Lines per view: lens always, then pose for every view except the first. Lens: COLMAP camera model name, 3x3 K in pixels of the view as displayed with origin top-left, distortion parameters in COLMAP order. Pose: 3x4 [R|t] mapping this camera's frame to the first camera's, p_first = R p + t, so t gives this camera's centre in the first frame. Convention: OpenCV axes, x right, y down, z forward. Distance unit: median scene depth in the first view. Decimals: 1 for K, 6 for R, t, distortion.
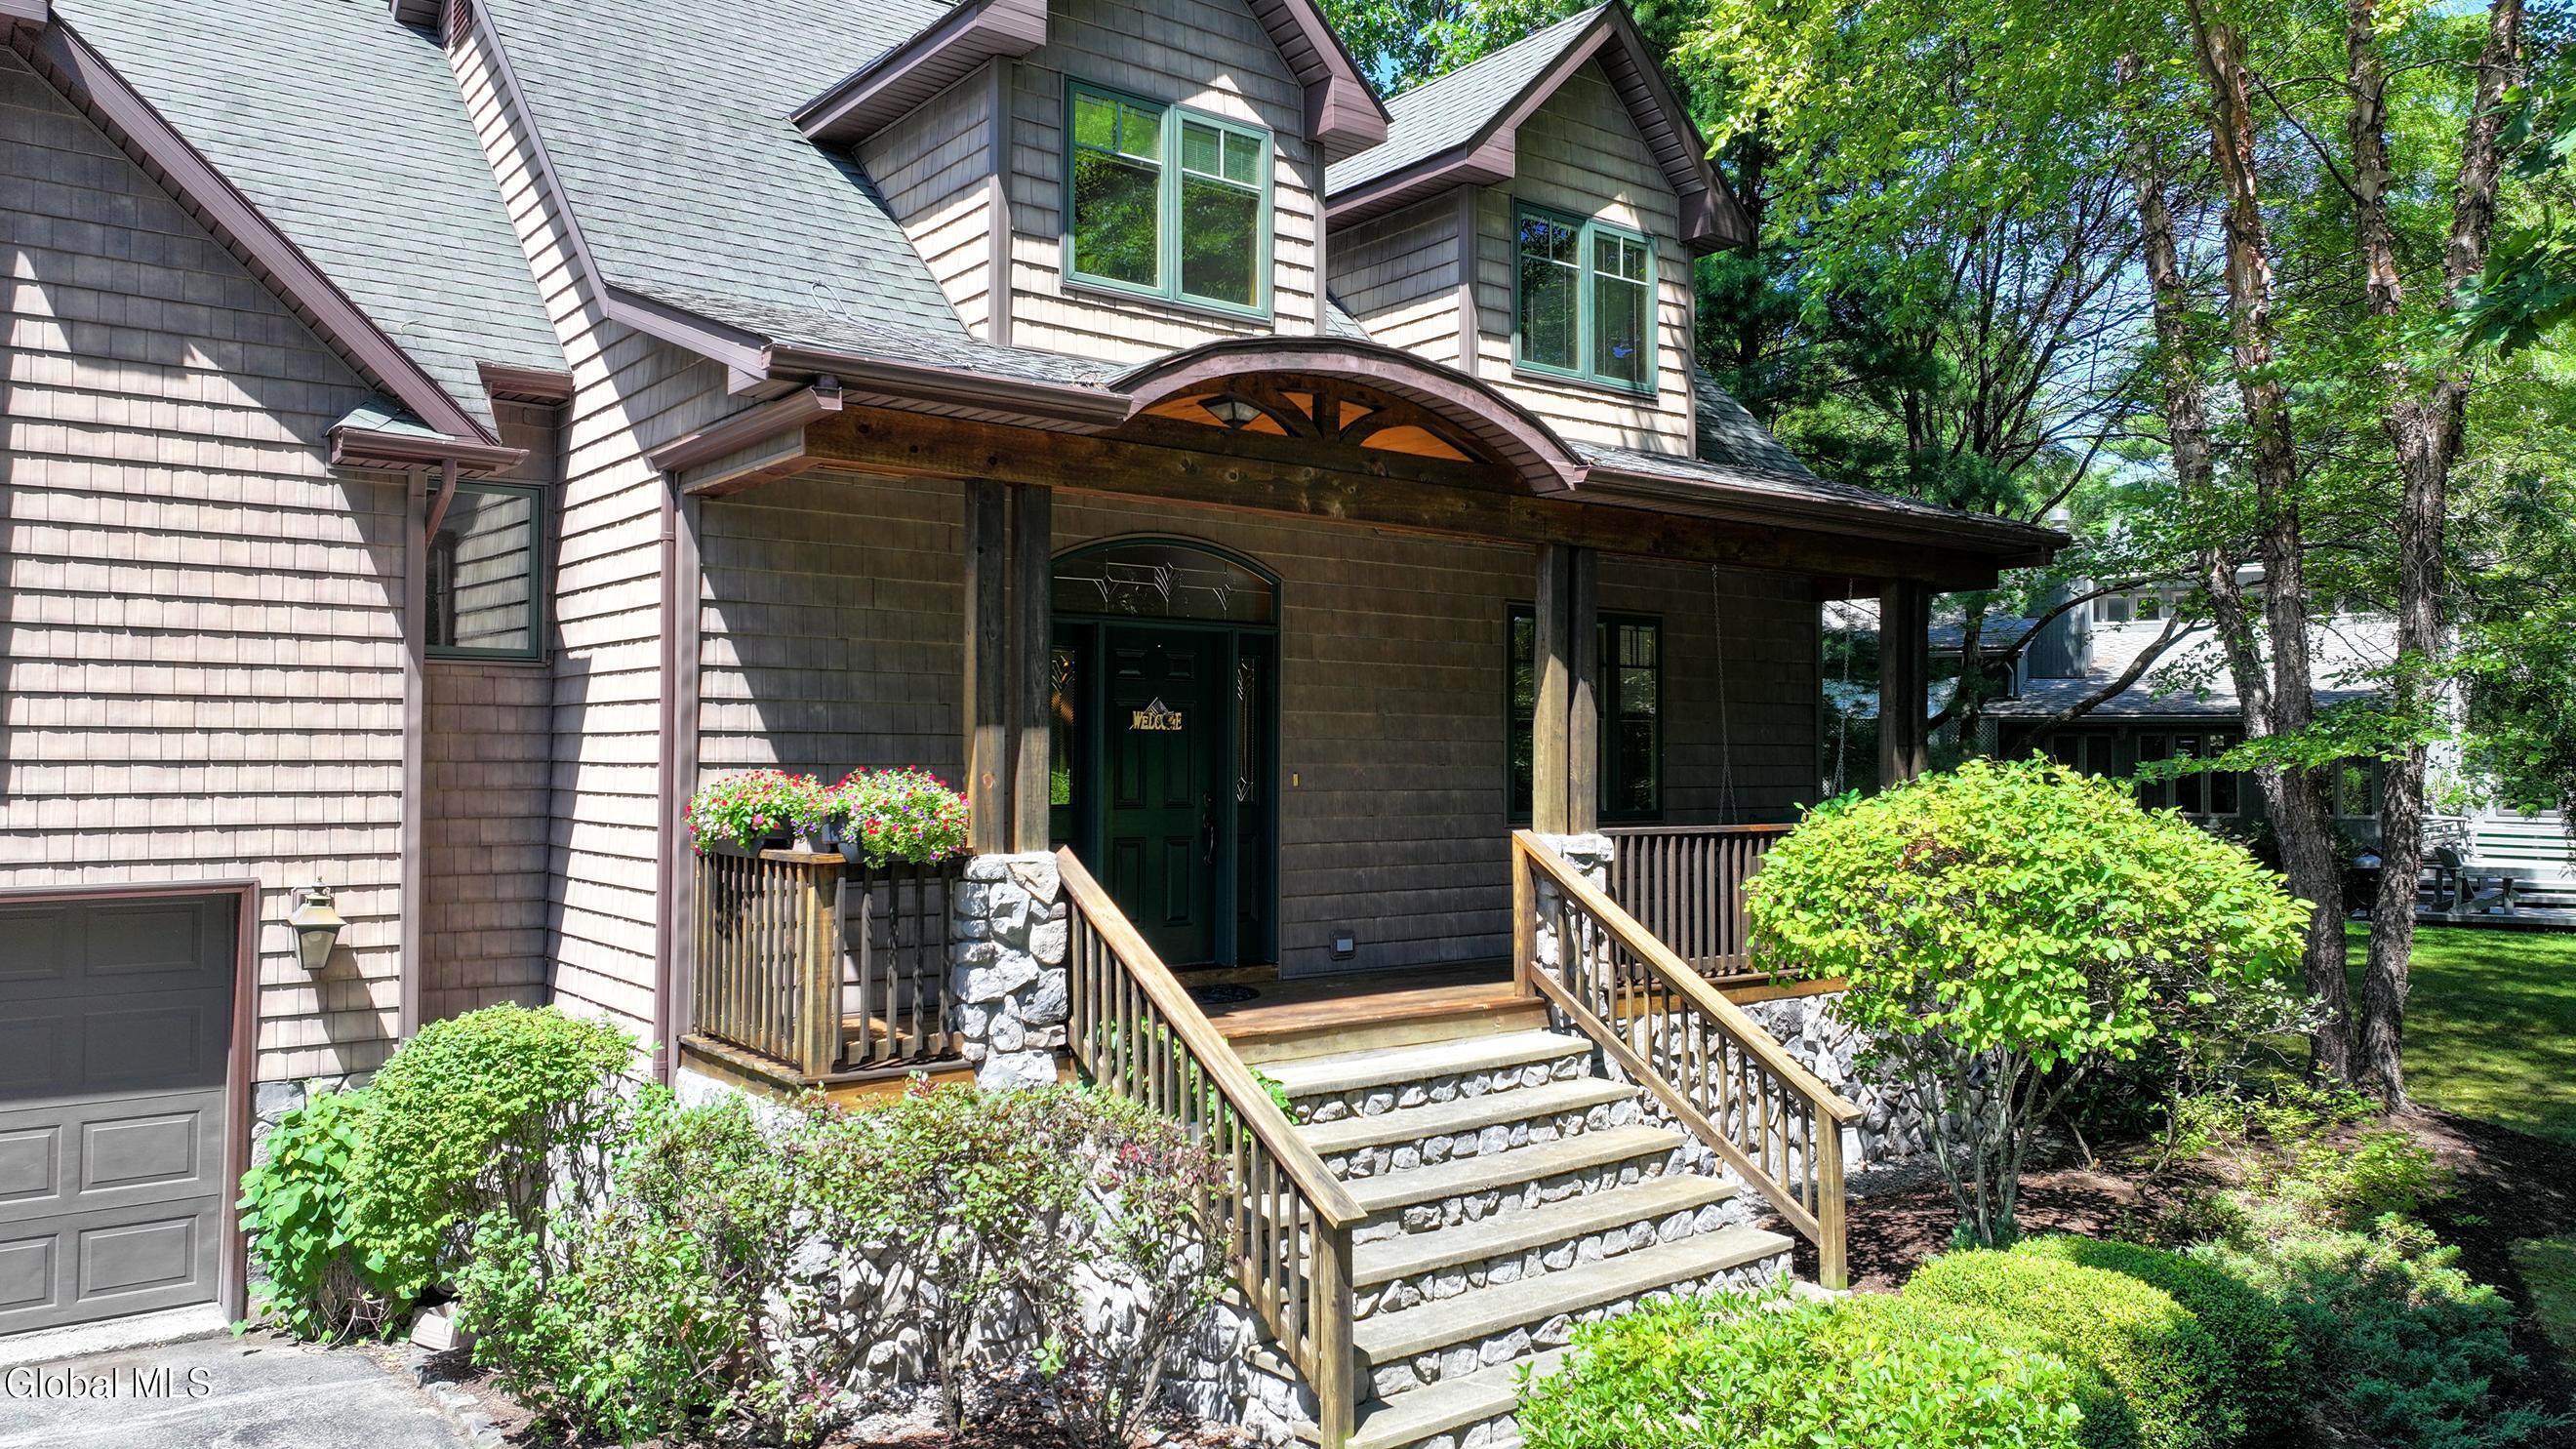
lens RADIAL K [[1816.4, 0, 1295.5], [0, 1816.4, 715.9], [0, 0, 1]] dist [-0.000791, 0.013060]
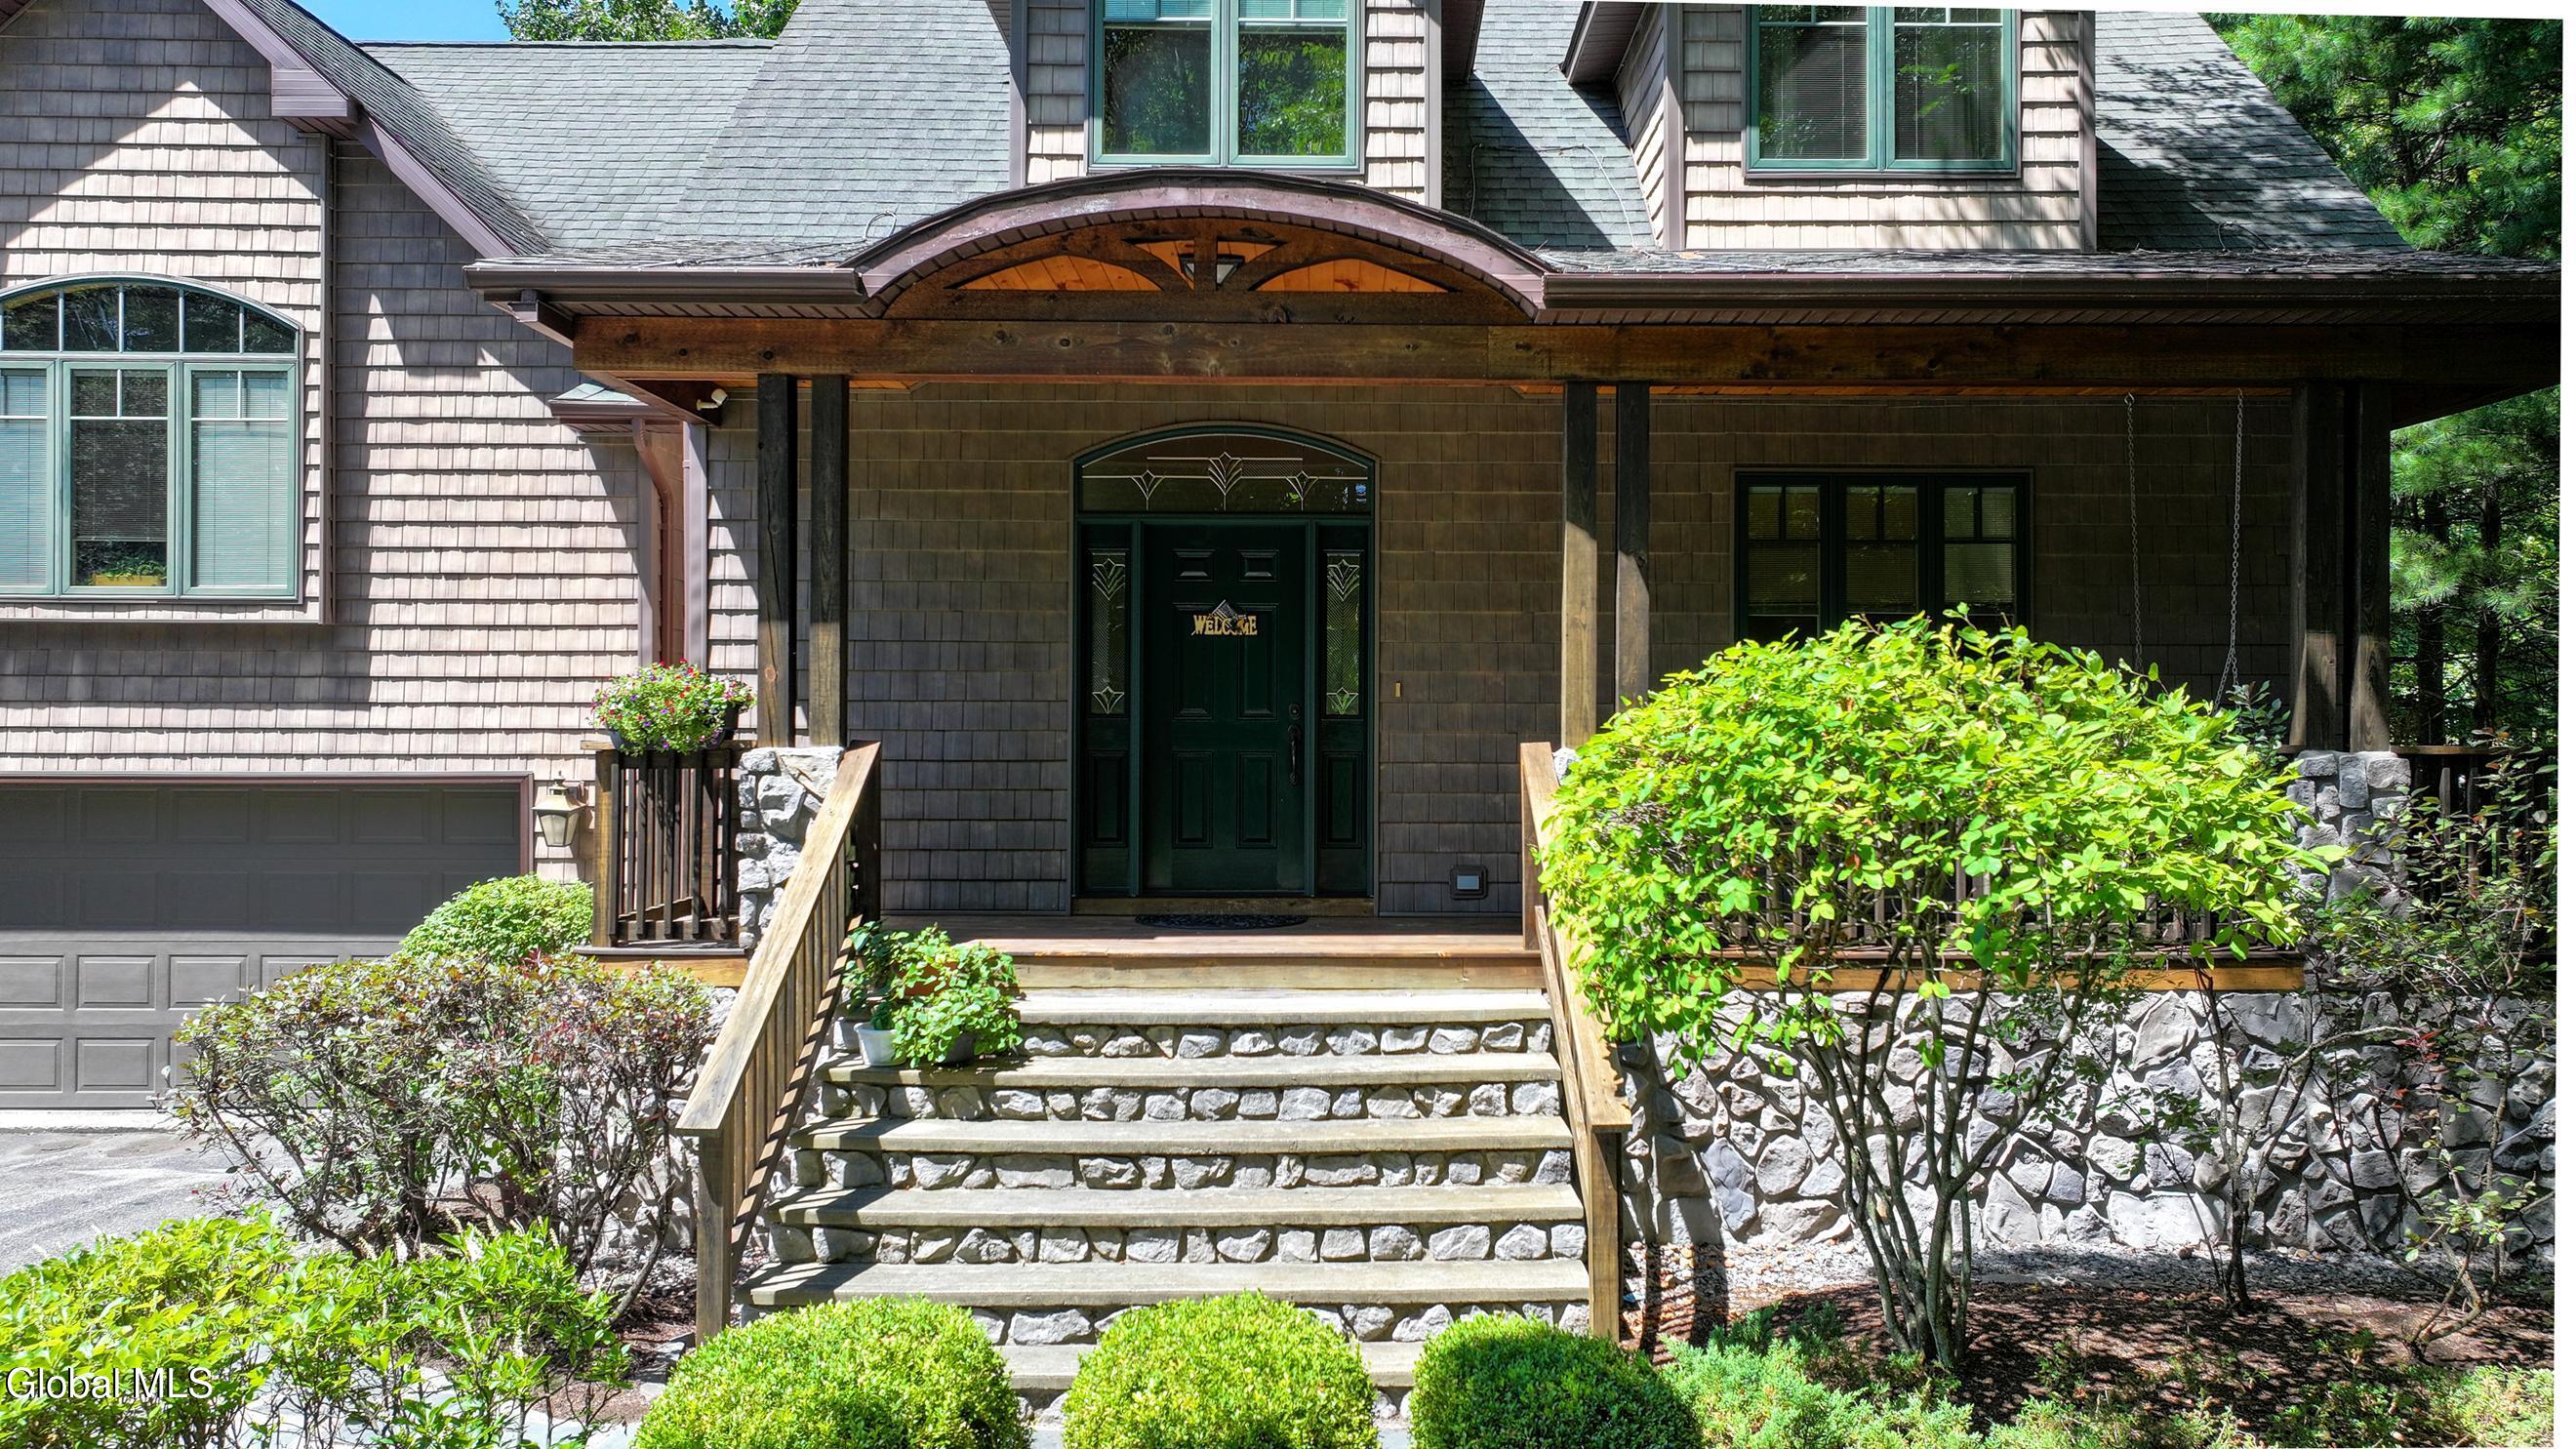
lens RADIAL K [[1816.4, 0, 1344.8], [0, 1816.4, 720.7], [0, 0, 1]] dist [-0.000791, 0.013060]
pose [[0.791788, -0.005757, -0.610769, 0.634286], [0.014490, 0.999851, 0.009360, 0.051468], [0.610624, -0.016261, 0.791754, 0.360497]]
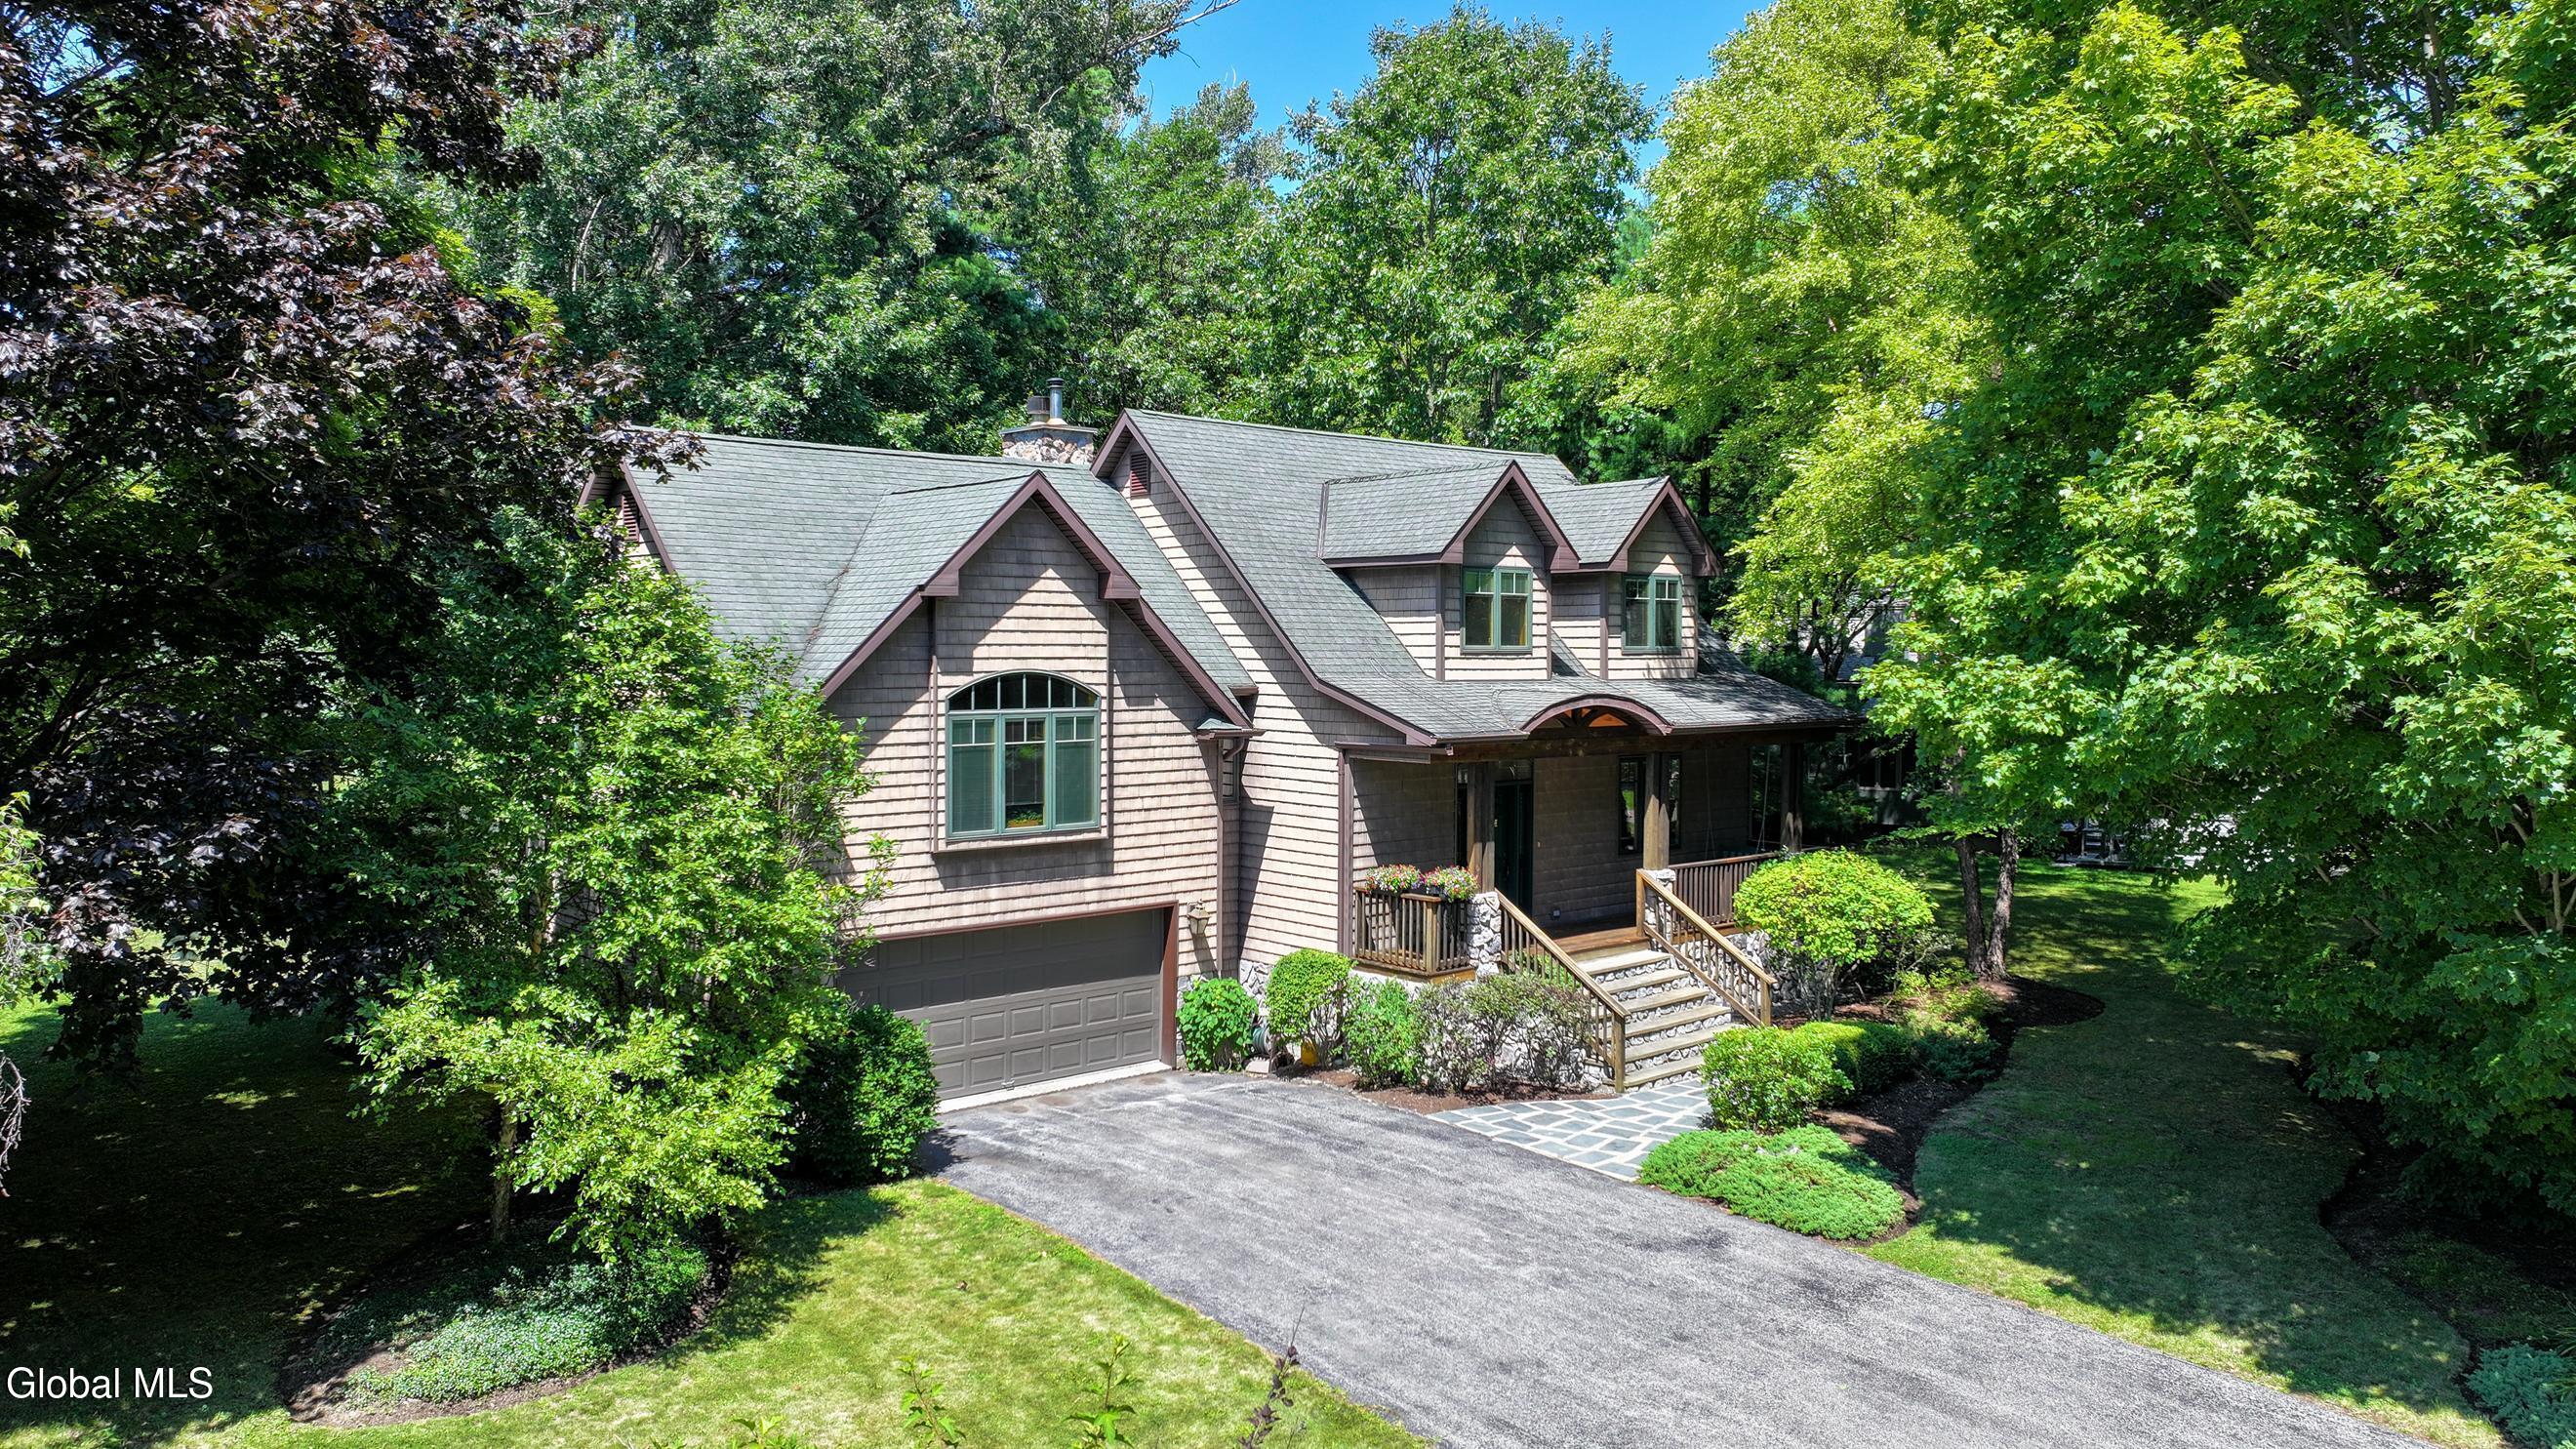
lens RADIAL K [[1816.4, 0, 1288.7], [0, 1816.4, 718.2], [0, 0, 1]] dist [-0.000791, 0.013060]
pose [[0.998084, -0.003031, 0.061802, -0.578967], [-0.001104, 0.997768, 0.066762, -0.351563], [-0.061866, -0.066702, 0.995853, -1.622454]]
